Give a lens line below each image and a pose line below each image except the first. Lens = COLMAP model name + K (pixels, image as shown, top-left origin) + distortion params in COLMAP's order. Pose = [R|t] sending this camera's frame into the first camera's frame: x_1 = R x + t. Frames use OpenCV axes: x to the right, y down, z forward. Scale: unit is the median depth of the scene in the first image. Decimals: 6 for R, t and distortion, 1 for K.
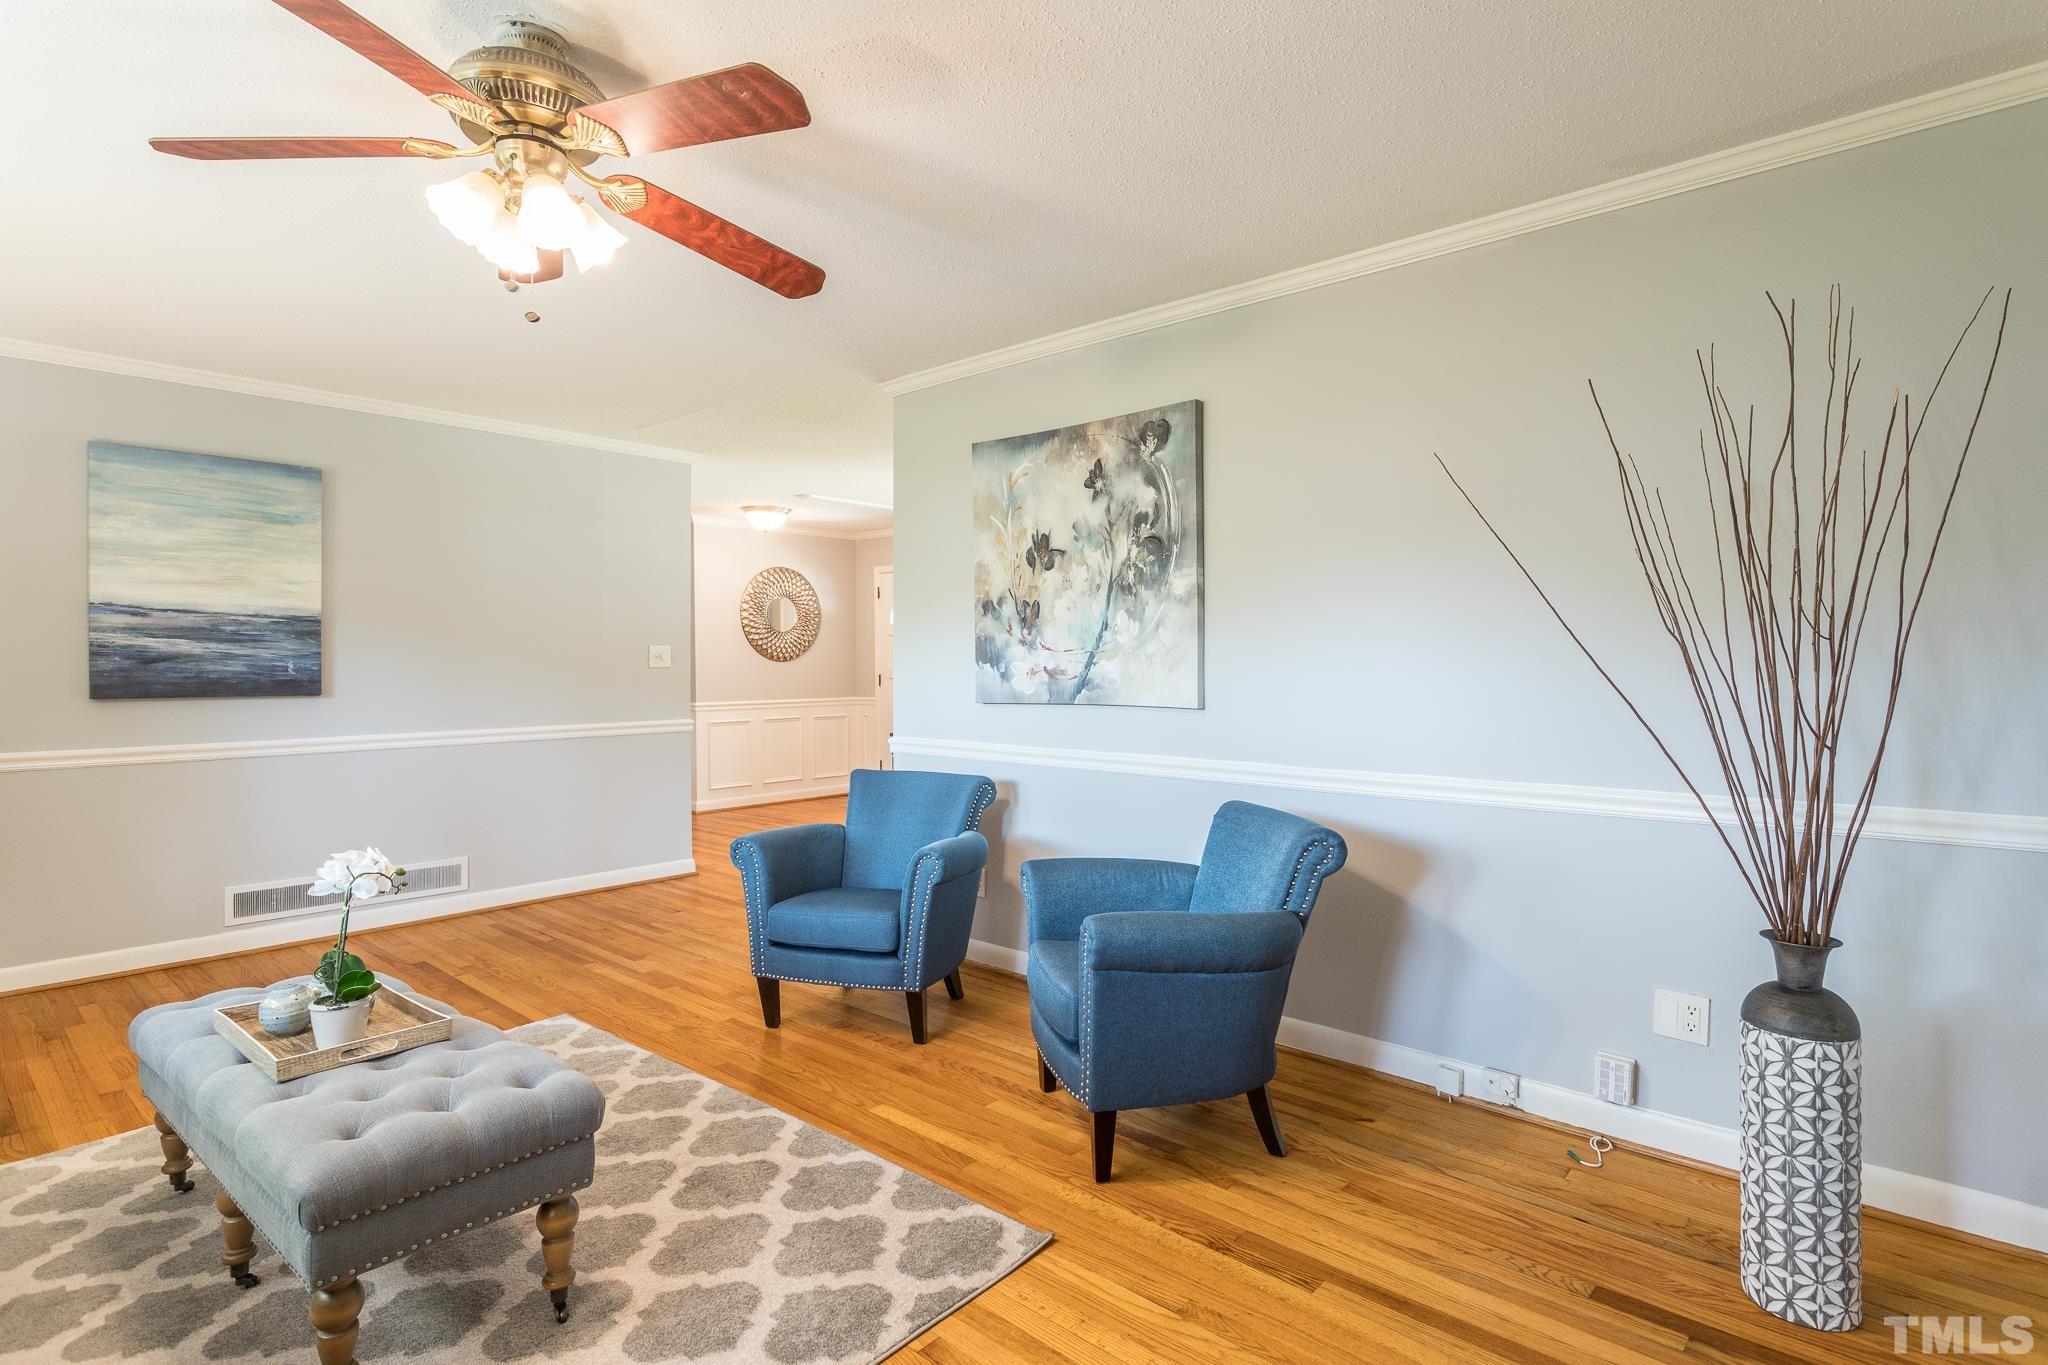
lens RADIAL K [[1004.1, 0, 1024.0], [0, 1004.1, 682.5], [0, 0, 1]] dist [-0.000039, -0.000003]
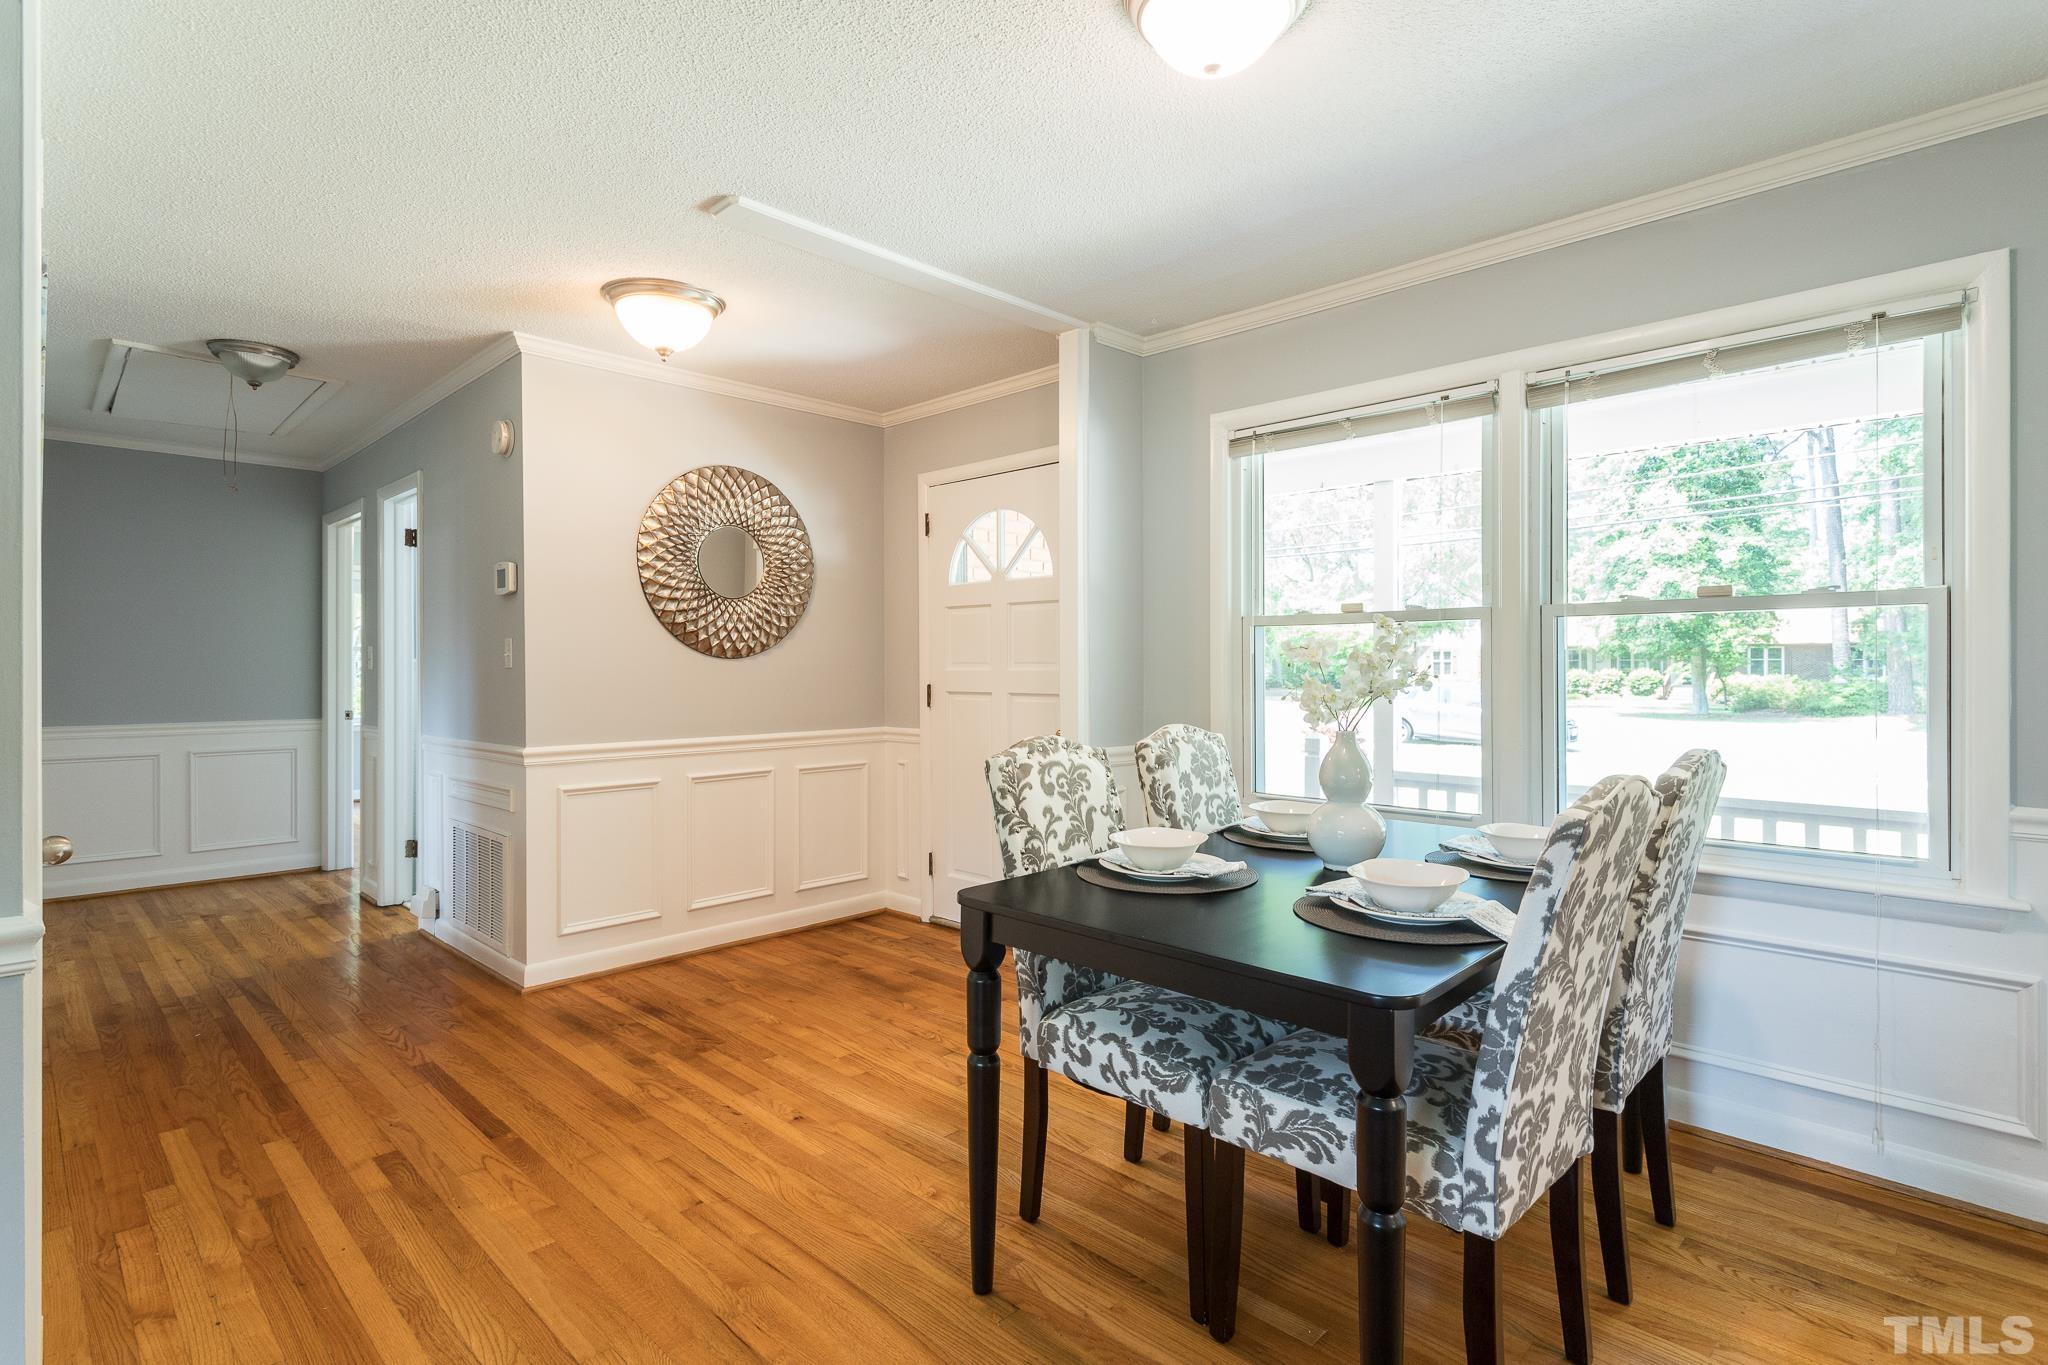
lens RADIAL K [[987.4, 0, 1024.0], [0, 987.4, 682.5], [0, 0, 1]] dist [-0.019537, 0.000914]
pose [[0.998813, 0.000056, -0.048701, -0.073631], [-0.000484, 0.999961, -0.008773, -0.004915], [0.048699, 0.008786, 0.998775, 0.520571]]
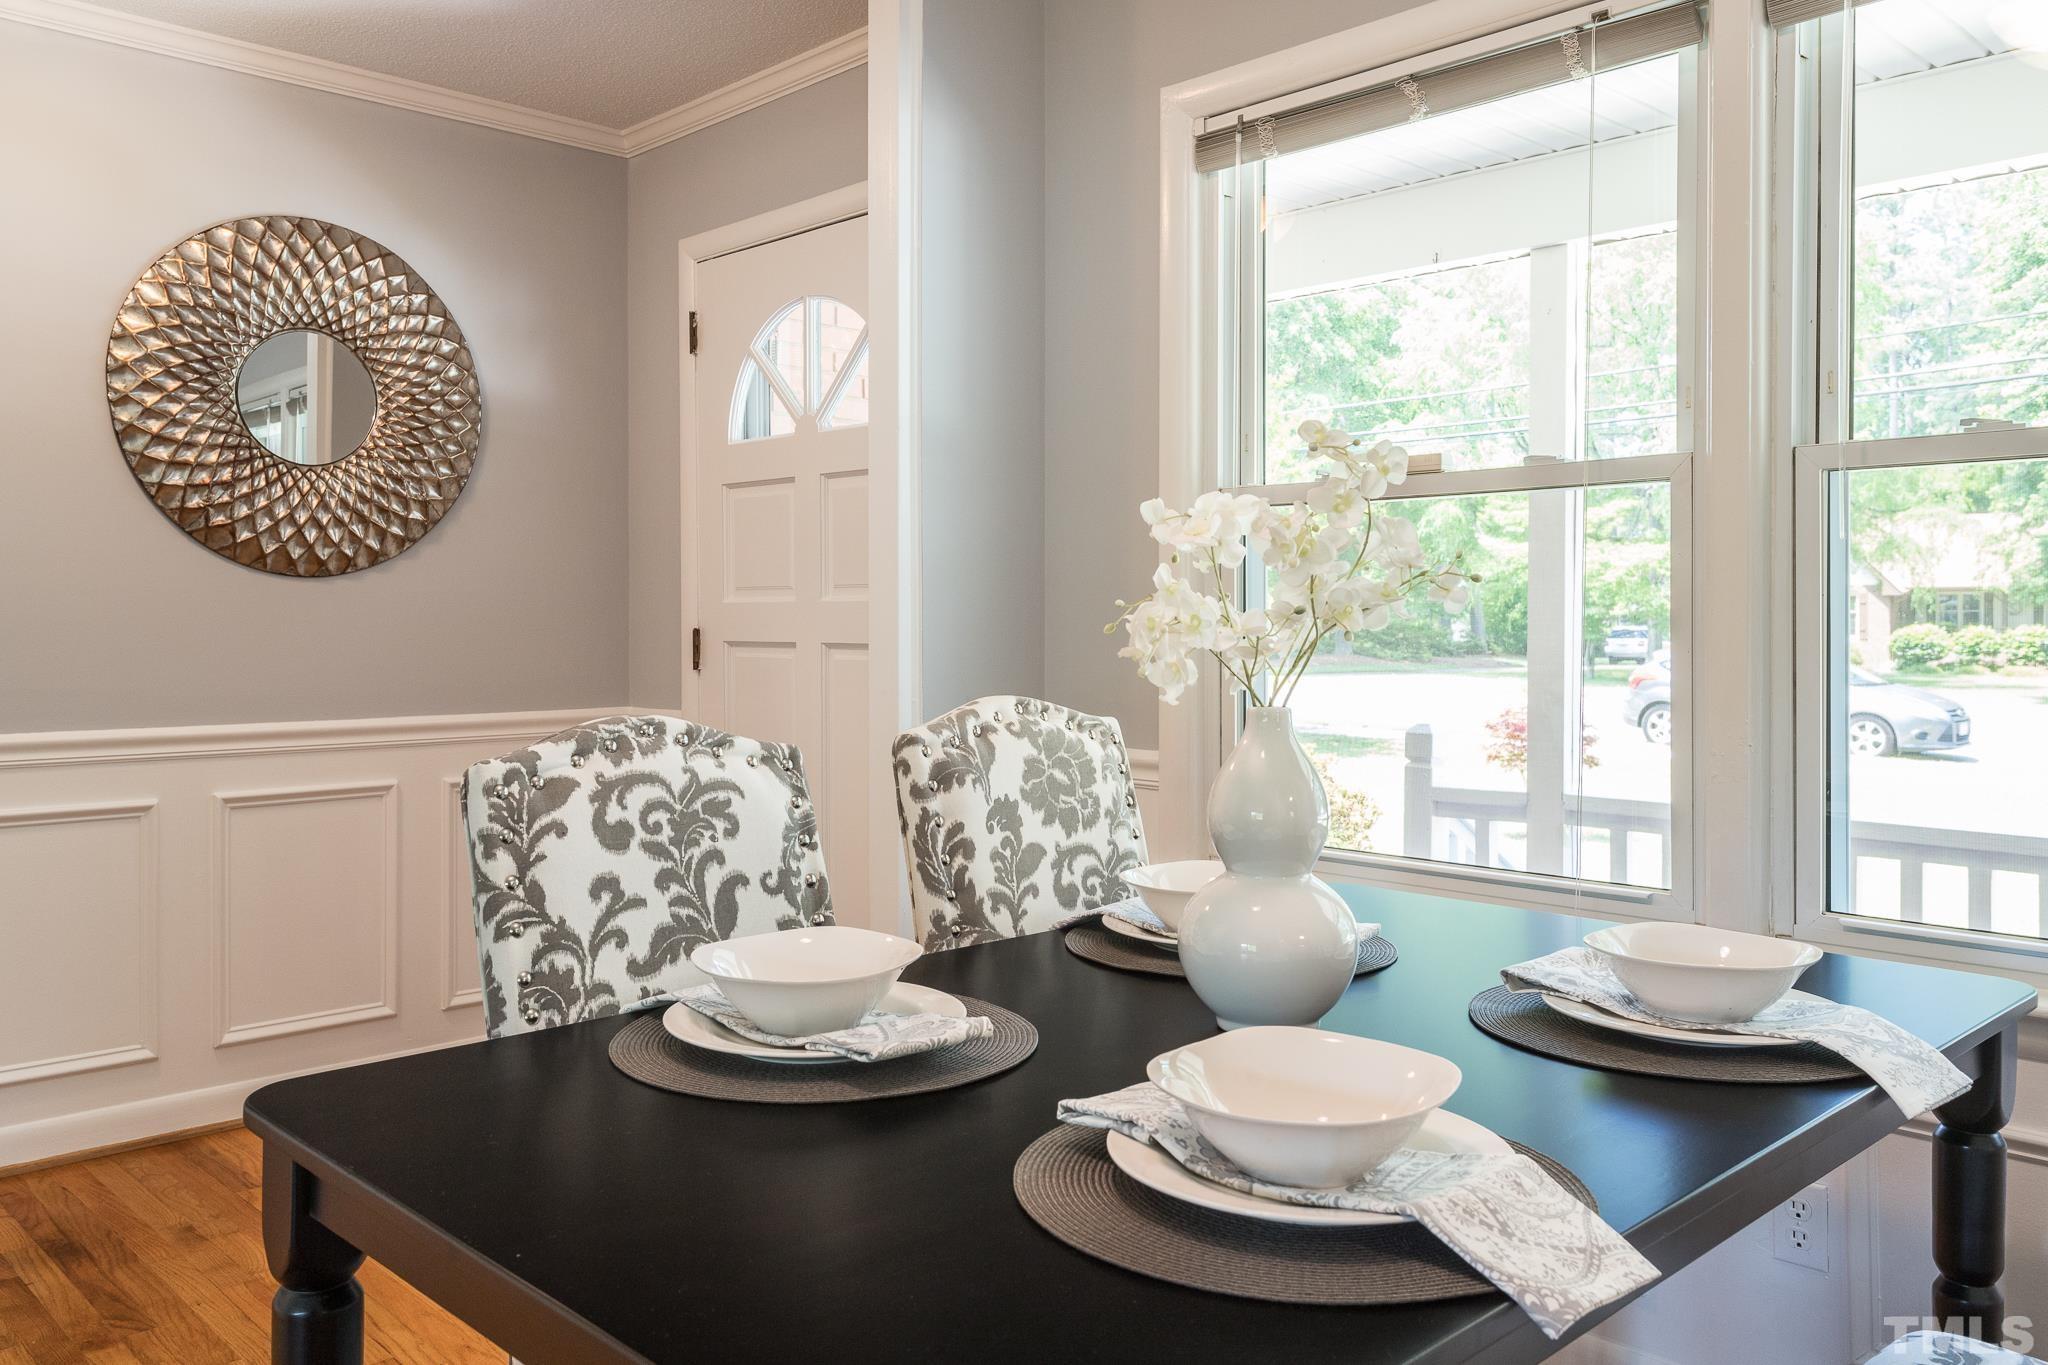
lens RADIAL K [[1580.2, 0, 1021.8], [0, 1580.2, 659.5], [0, 0, 1]] dist [-0.003445, -0.006271]
pose [[0.996771, 0.004112, -0.080187, -0.020602], [-0.004082, 0.999992, 0.000546, -0.000312], [0.080189, -0.000217, 0.996780, 0.596322]]
